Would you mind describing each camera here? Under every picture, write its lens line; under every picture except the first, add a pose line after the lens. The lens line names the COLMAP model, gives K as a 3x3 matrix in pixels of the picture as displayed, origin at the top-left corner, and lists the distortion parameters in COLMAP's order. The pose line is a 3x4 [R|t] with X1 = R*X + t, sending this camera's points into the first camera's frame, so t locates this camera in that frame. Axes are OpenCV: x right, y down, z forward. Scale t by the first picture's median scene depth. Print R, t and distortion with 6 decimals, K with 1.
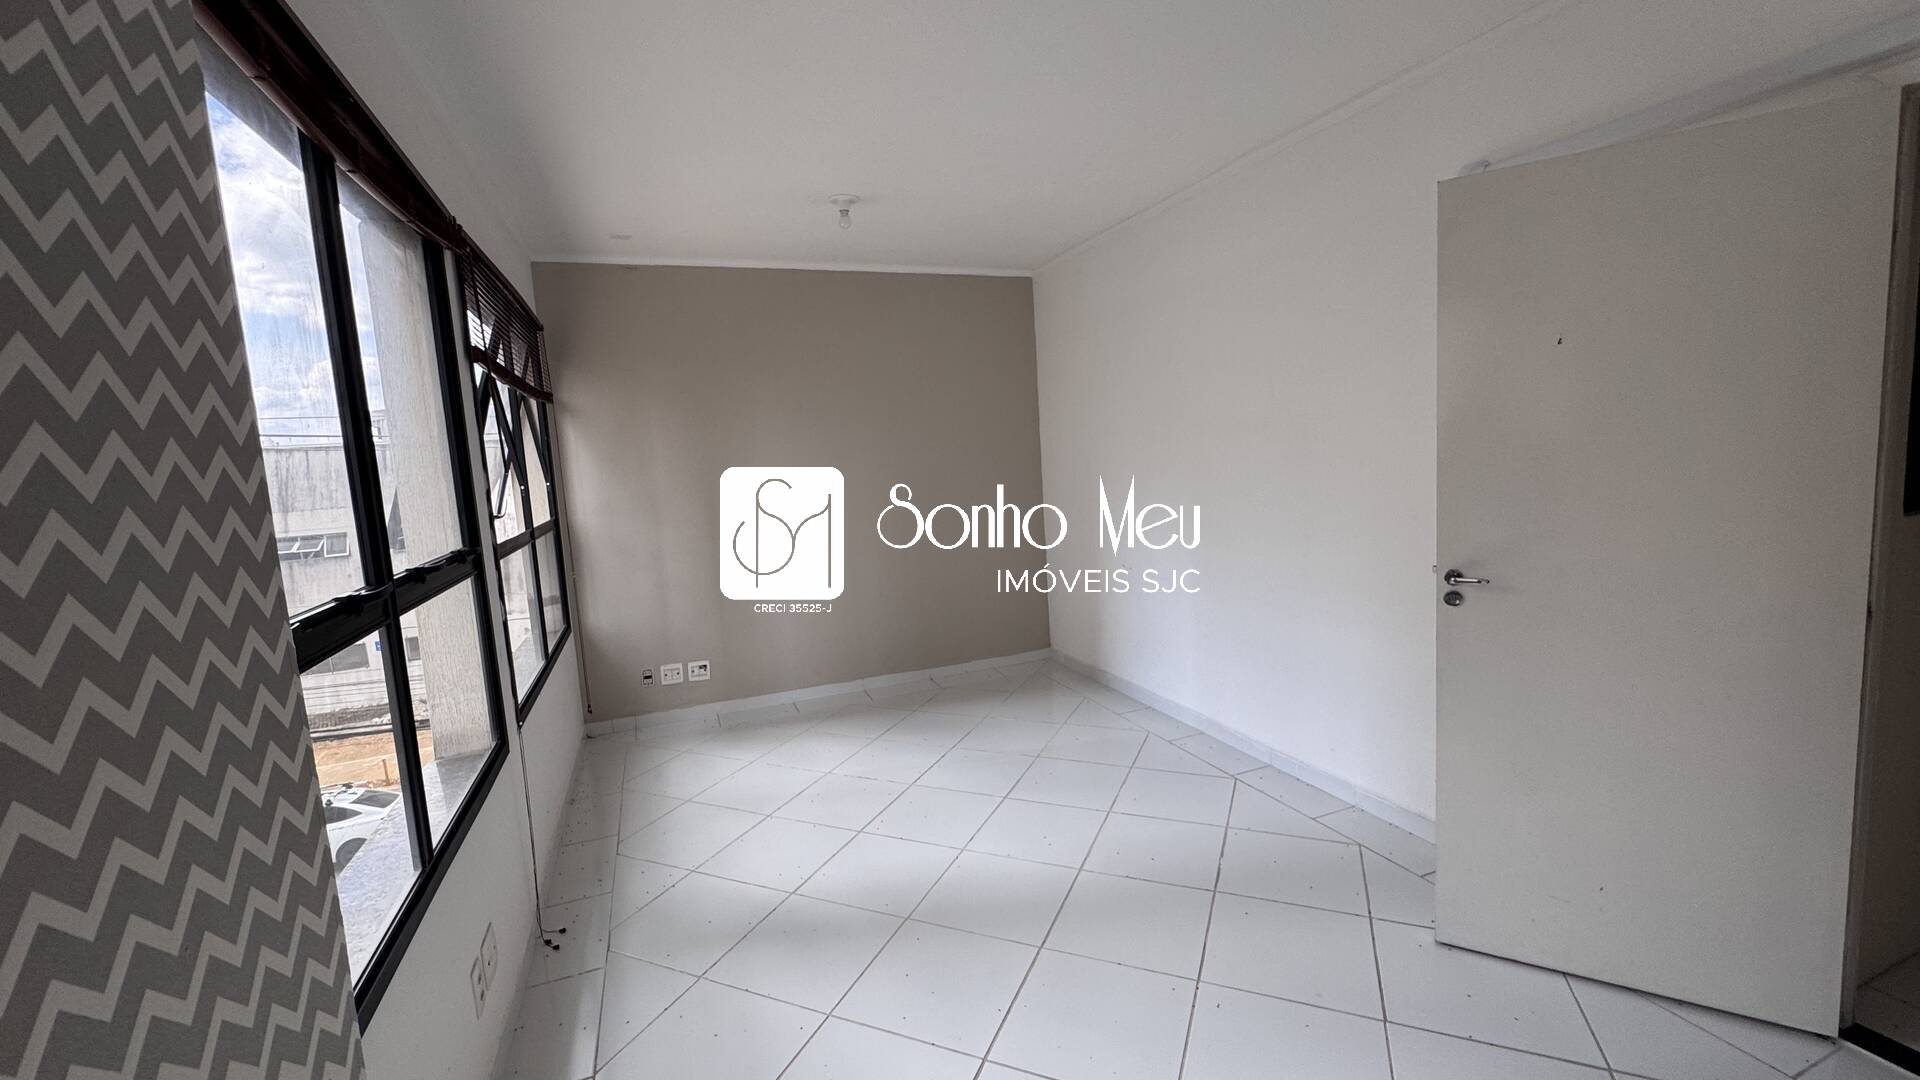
lens RADIAL K [[774.2, 0, 969.8], [0, 774.2, 559.4], [0, 0, 1]] dist [-0.006842, 0.000595]
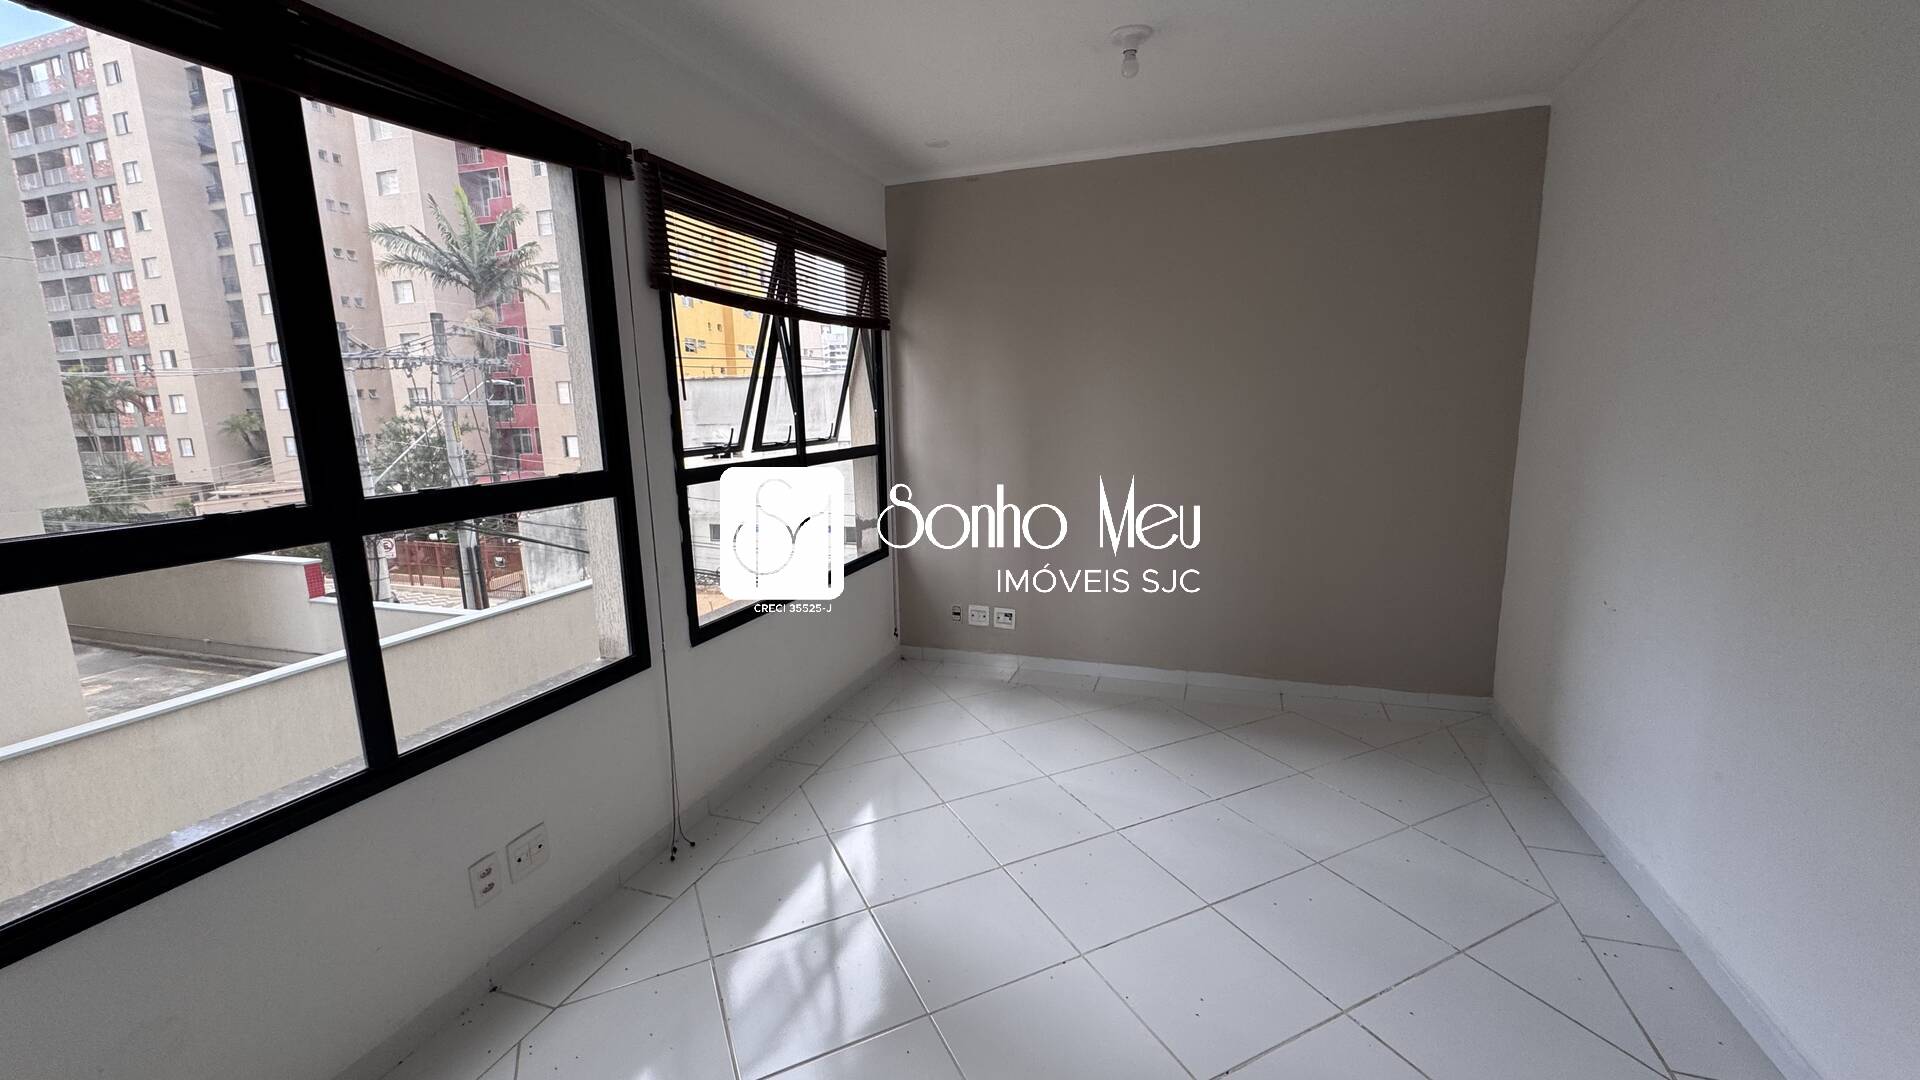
lens RADIAL K [[774.2, 0, 949.5], [0, 774.2, 547.1], [0, 0, 1]] dist [-0.006842, 0.000595]
pose [[0.749559, 0.158701, -0.642631, 0.191679], [-0.113149, 0.987264, 0.111834, -0.038895], [0.652195, -0.011113, 0.757970, 0.251445]]
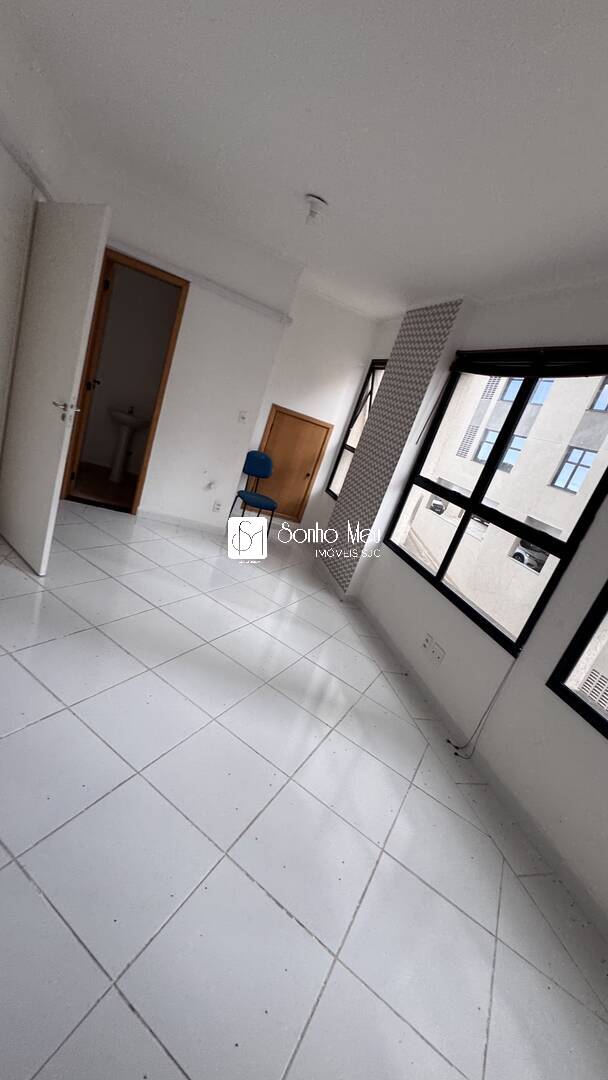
lens RADIAL K [[435.5, 0, 297.1], [0, 435.5, 540.2], [0, 0, 1]] dist [-0.006842, 0.000595]
pose [[-0.956990, -0.285786, 0.049964, -0.054197], [-0.241130, 0.879271, 0.410779, -0.133914], [-0.161327, 0.381063, -0.910365, 0.974305]]
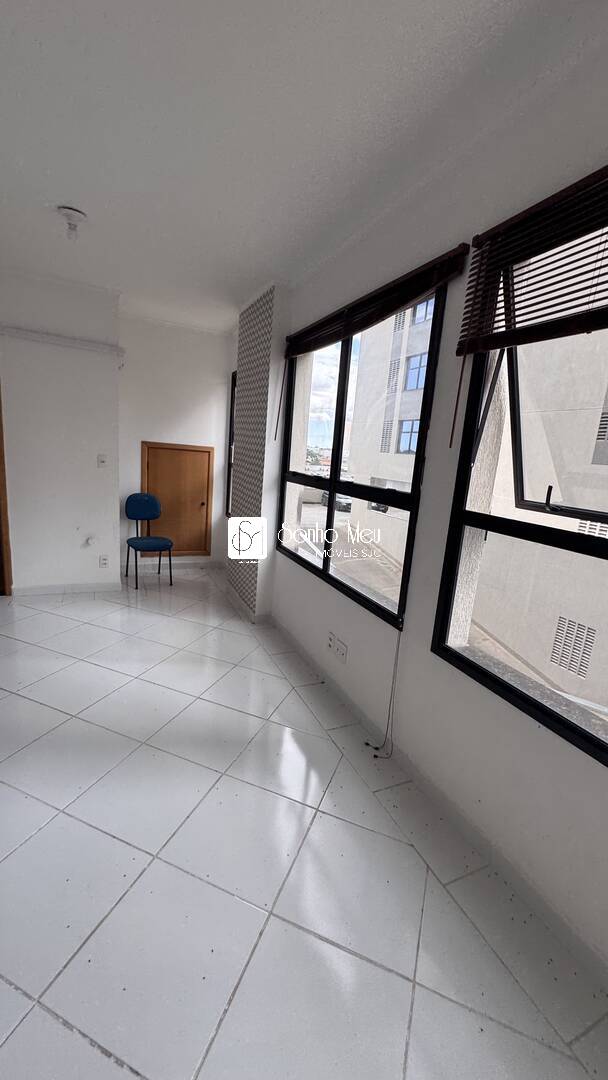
lens RADIAL K [[435.5, 0, 299.2], [0, 435.5, 540.5], [0, 0, 1]] dist [-0.006842, 0.000595]
pose [[-0.999483, -0.014700, -0.028600, -0.190120], [-0.023486, 0.941205, 0.337020, -0.106536], [0.021964, 0.337517, -0.941063, 0.918723]]
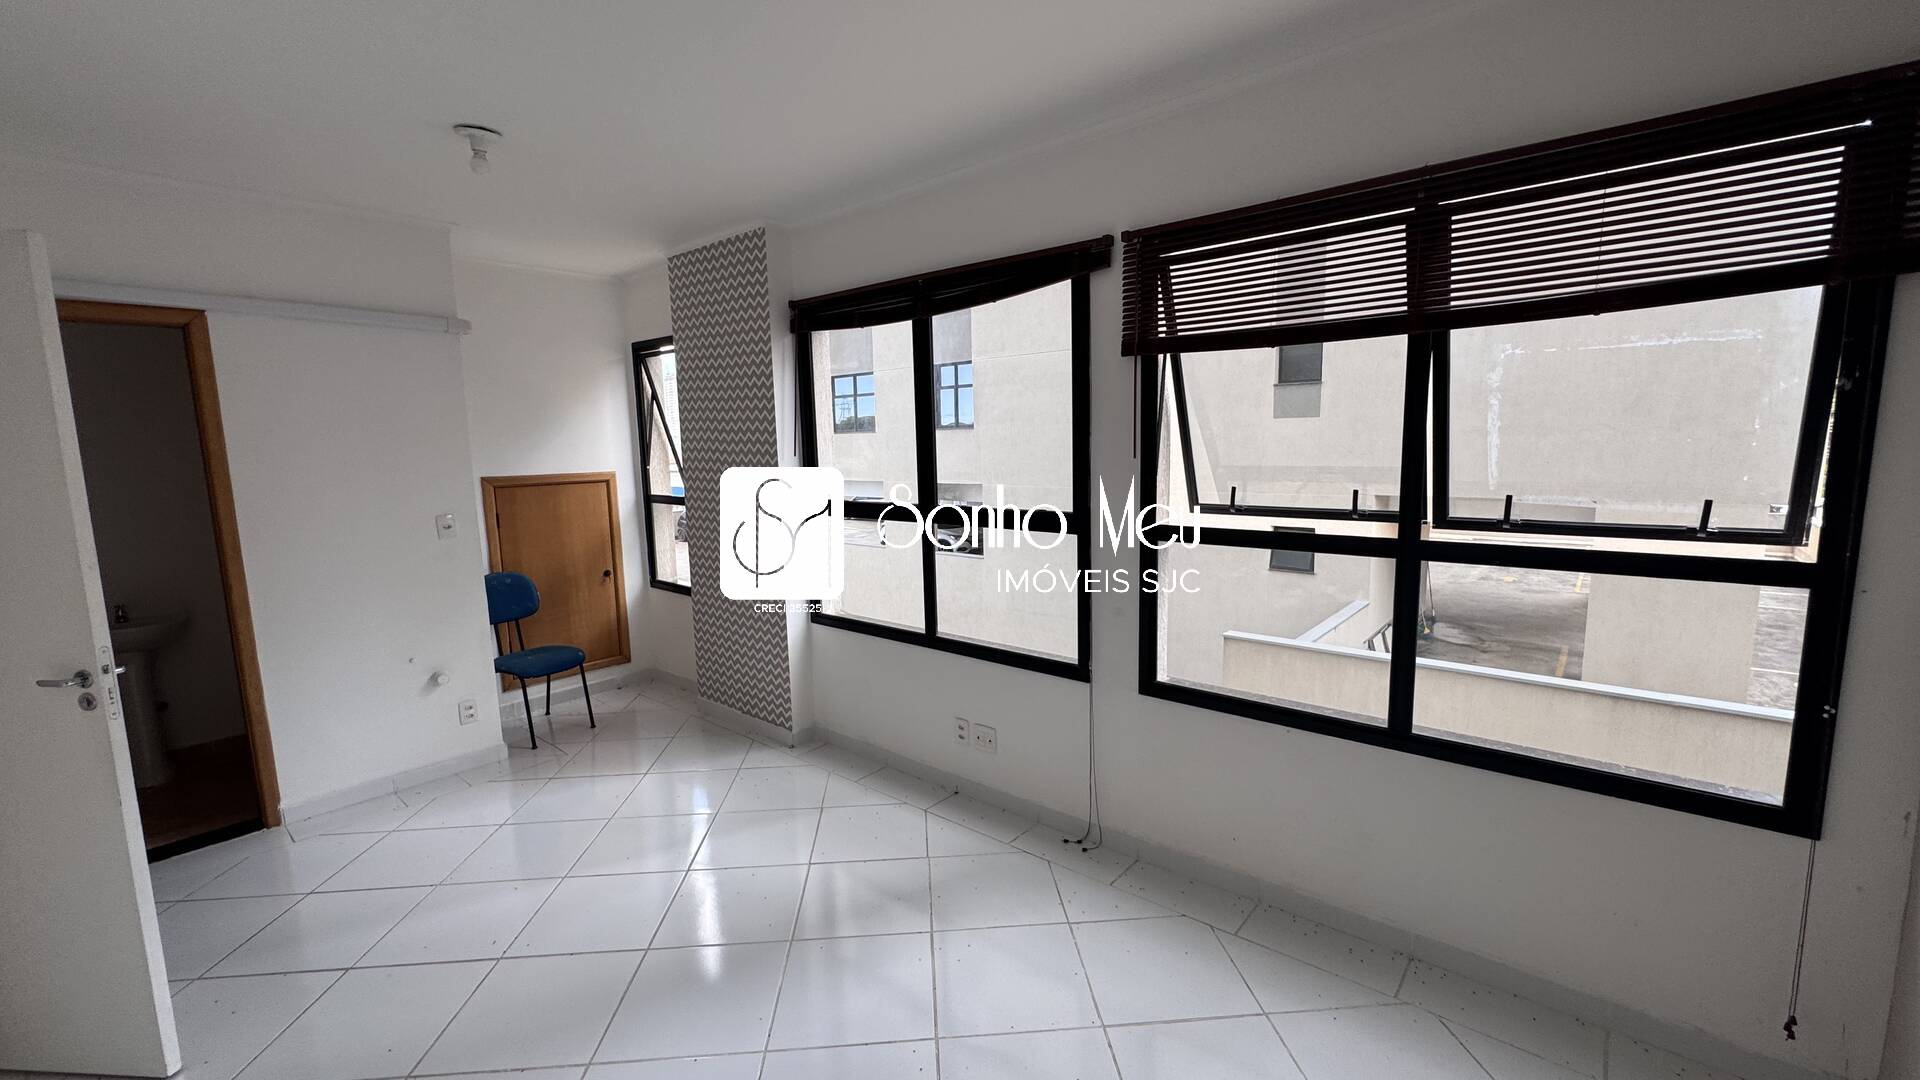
lens RADIAL K [[774.2, 0, 961.5], [0, 774.2, 541.1], [0, 0, 1]] dist [-0.006842, 0.000595]
pose [[-0.890666, 0.139108, -0.432853, 0.047447], [0.012478, 0.959164, 0.282576, -0.165129], [0.454486, 0.246279, -0.856031, 1.002975]]
